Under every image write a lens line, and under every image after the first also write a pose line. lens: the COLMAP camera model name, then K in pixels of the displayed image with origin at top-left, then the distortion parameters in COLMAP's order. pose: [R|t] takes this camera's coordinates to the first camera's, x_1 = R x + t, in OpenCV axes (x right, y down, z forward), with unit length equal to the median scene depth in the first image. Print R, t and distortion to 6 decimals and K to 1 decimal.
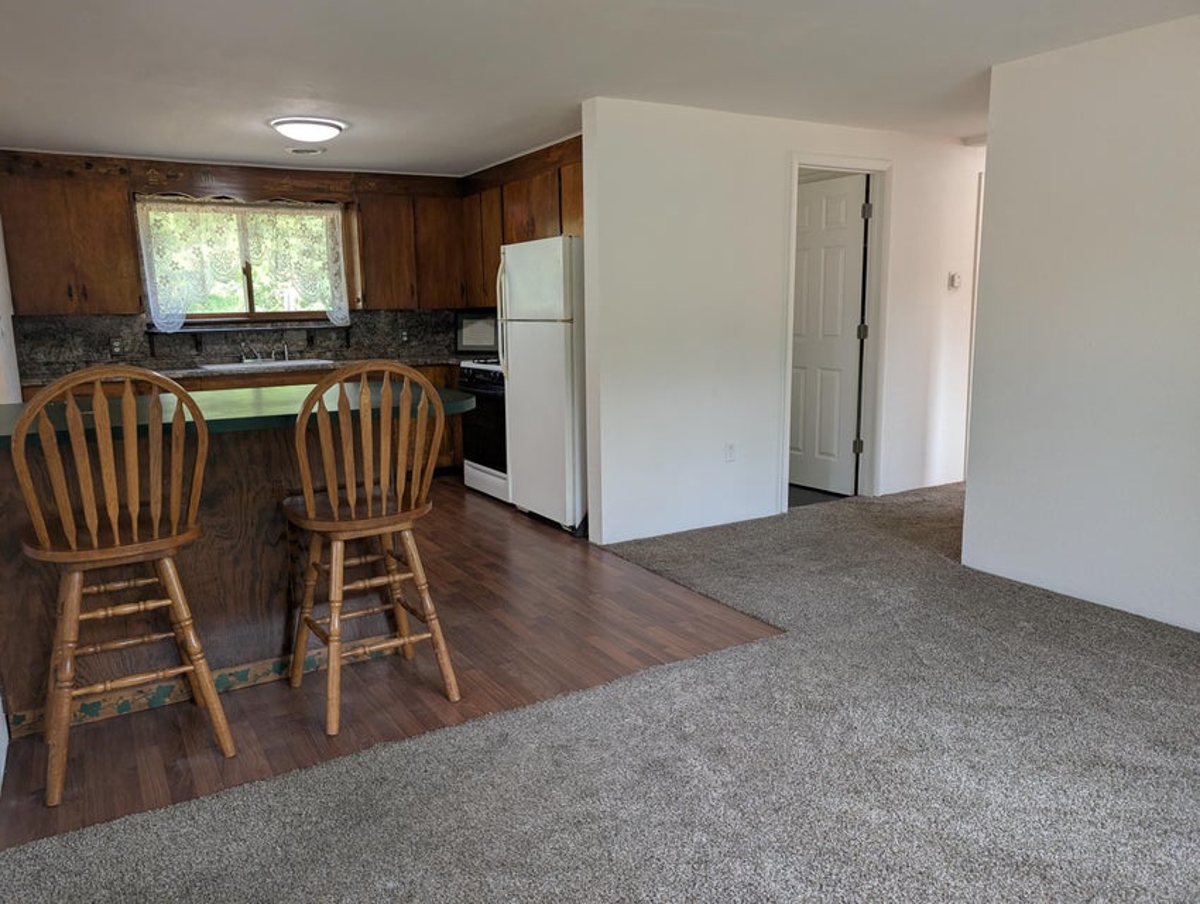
lens RADIAL K [[845.7, 0, 597.9], [0, 845.7, 453.2], [0, 0, 1]] dist [0.009099, -0.019040]
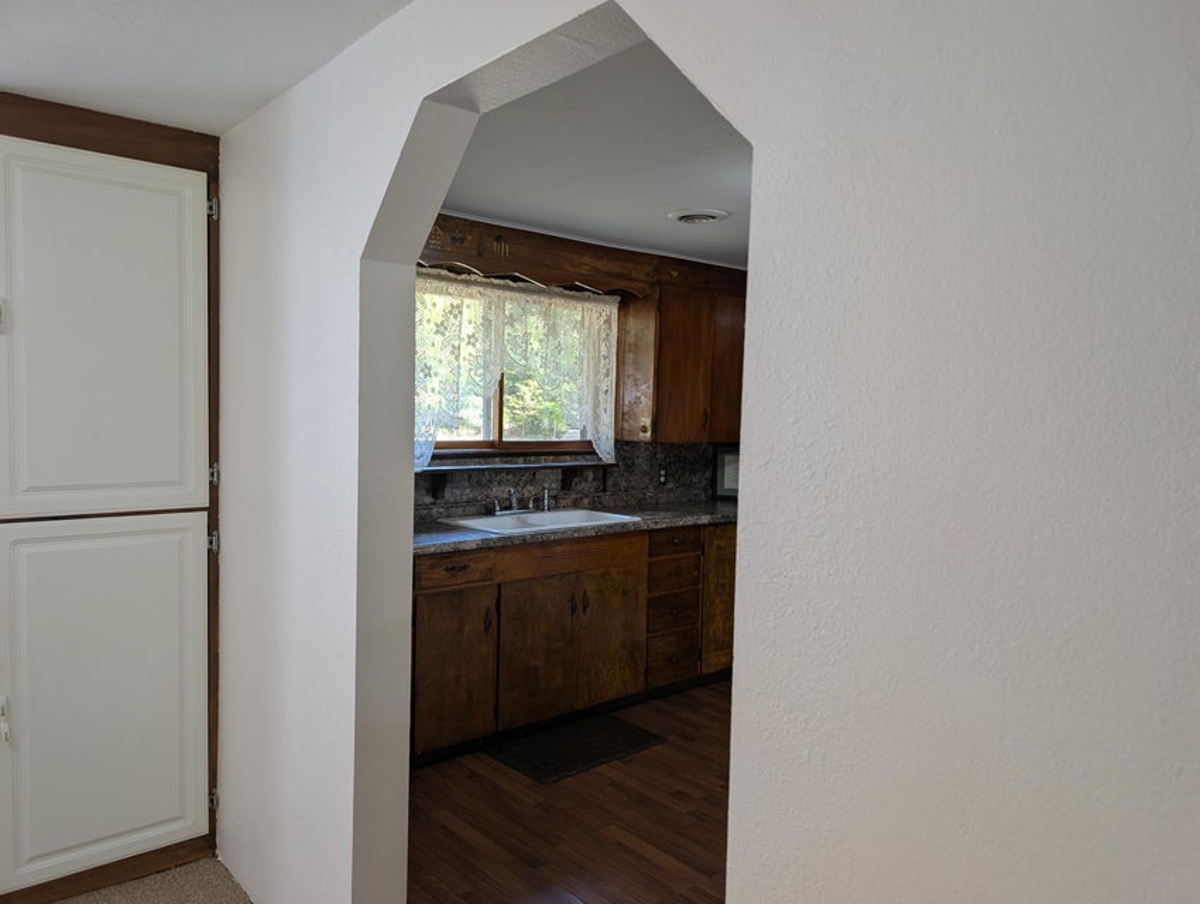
lens RADIAL K [[845.7, 0, 610.3], [0, 845.7, 448.1], [0, 0, 1]] dist [0.009099, -0.019040]
pose [[0.982070, 0.033706, 0.185477, -0.460673], [-0.009385, 0.991407, -0.130473, -0.074134], [-0.188281, 0.126393, 0.973948, 0.325304]]
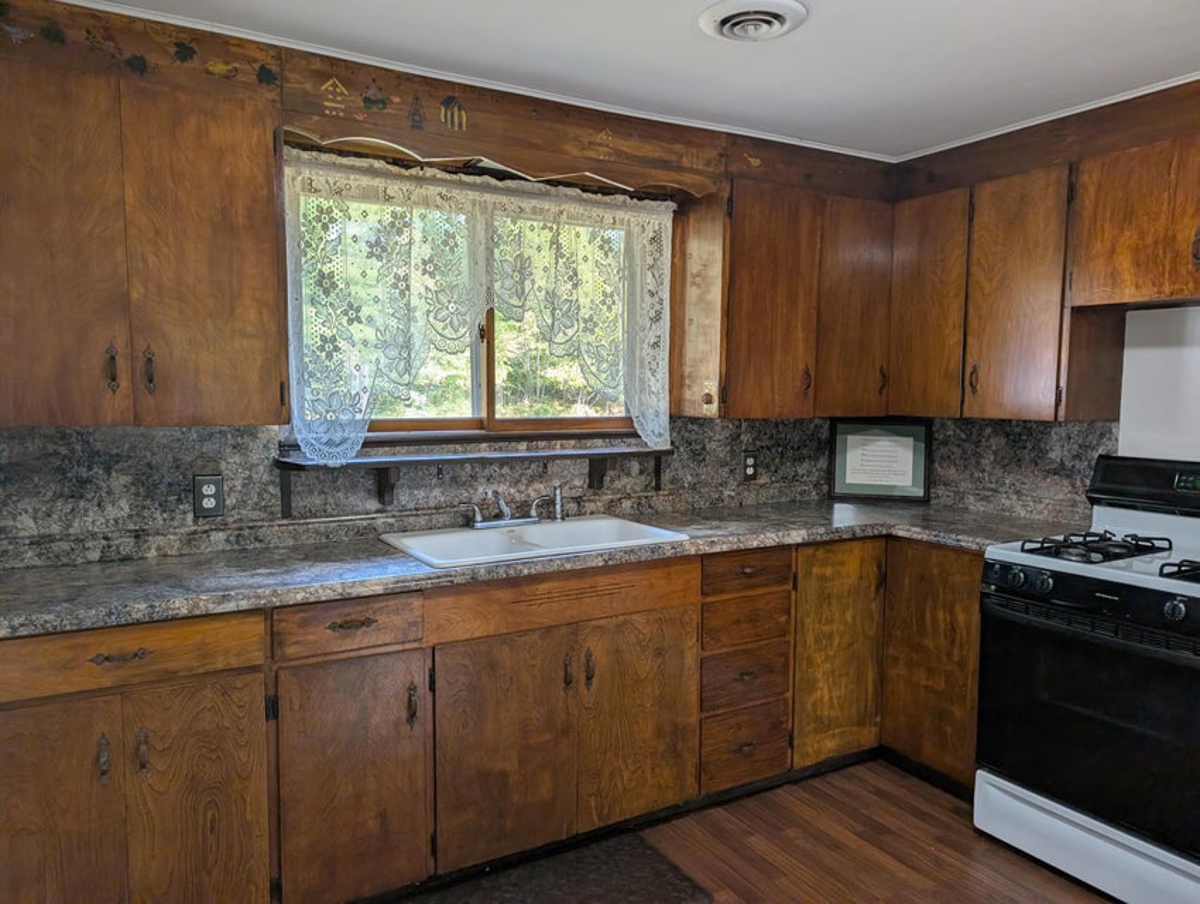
lens RADIAL K [[845.7, 0, 616.9], [0, 845.7, 455.5], [0, 0, 1]] dist [0.009099, -0.019040]
pose [[0.999613, 0.027383, -0.004845, -0.344962], [-0.027708, 0.995556, -0.089998, -0.108335], [0.002359, 0.090098, 0.995930, 0.547653]]
